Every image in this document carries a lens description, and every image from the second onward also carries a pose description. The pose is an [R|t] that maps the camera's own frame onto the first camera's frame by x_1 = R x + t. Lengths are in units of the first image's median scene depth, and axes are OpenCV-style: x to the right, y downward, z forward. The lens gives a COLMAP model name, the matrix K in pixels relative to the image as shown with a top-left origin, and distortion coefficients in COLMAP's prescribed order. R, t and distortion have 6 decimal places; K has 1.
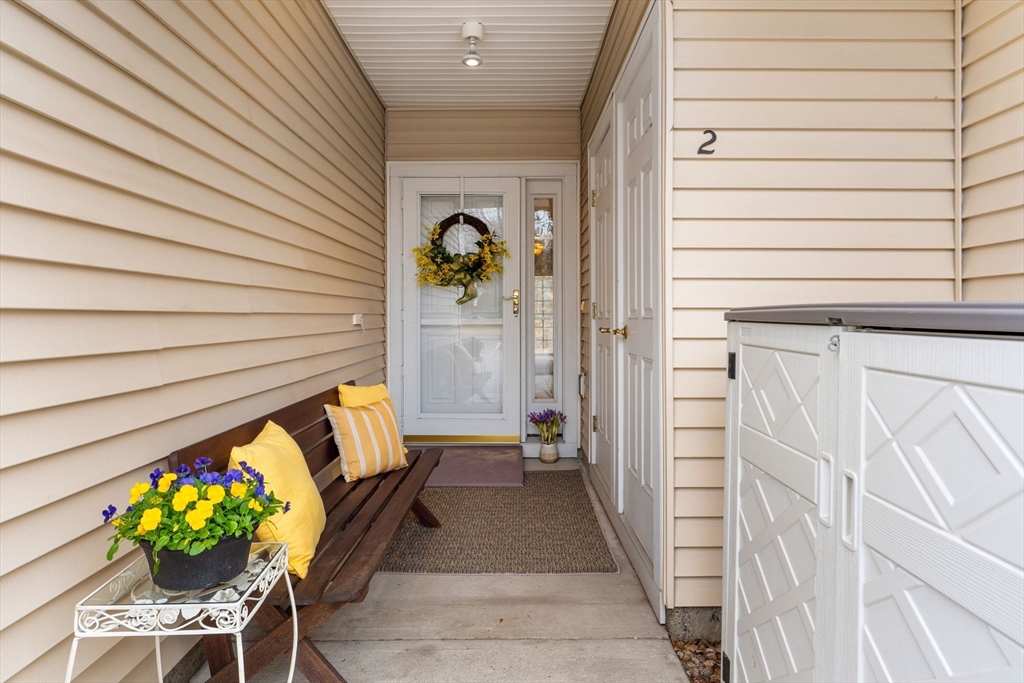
lens RADIAL K [[634.5, 0, 516.2], [0, 634.5, 321.3], [0, 0, 1]] dist [0.003325, 0.001079]
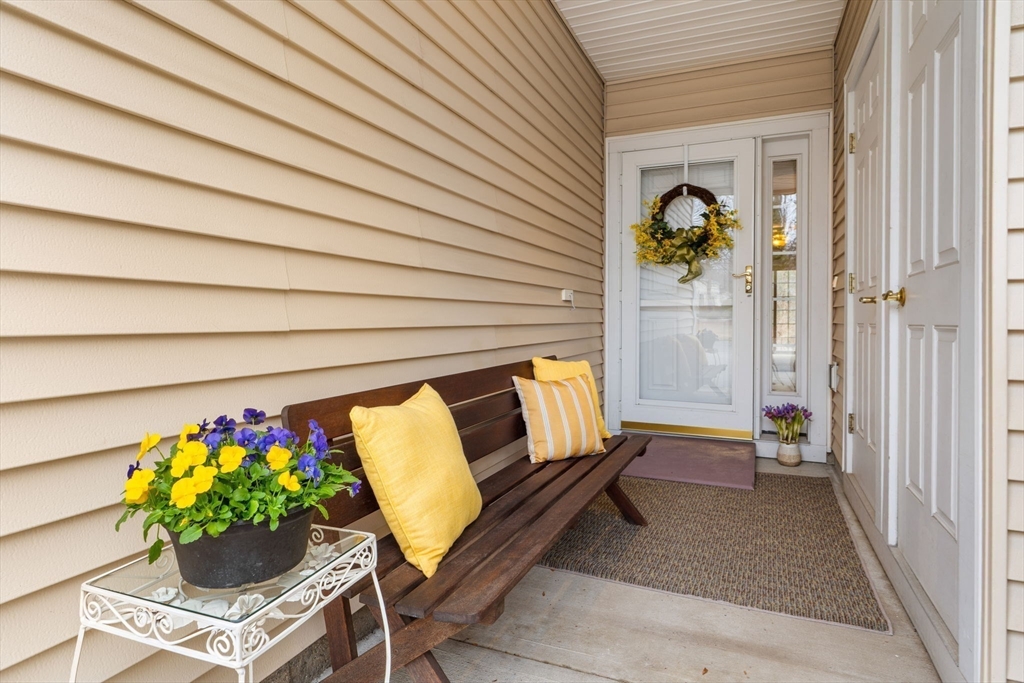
lens RADIAL K [[562.1, 0, 514.4], [0, 562.1, 326.2], [0, 0, 1]] dist [-0.001924, 0.001763]
pose [[0.915048, 0.007649, -0.403273, 0.022224], [-0.006579, 0.999970, 0.004039, 0.043765], [0.403292, -0.001043, 0.915071, 0.201917]]
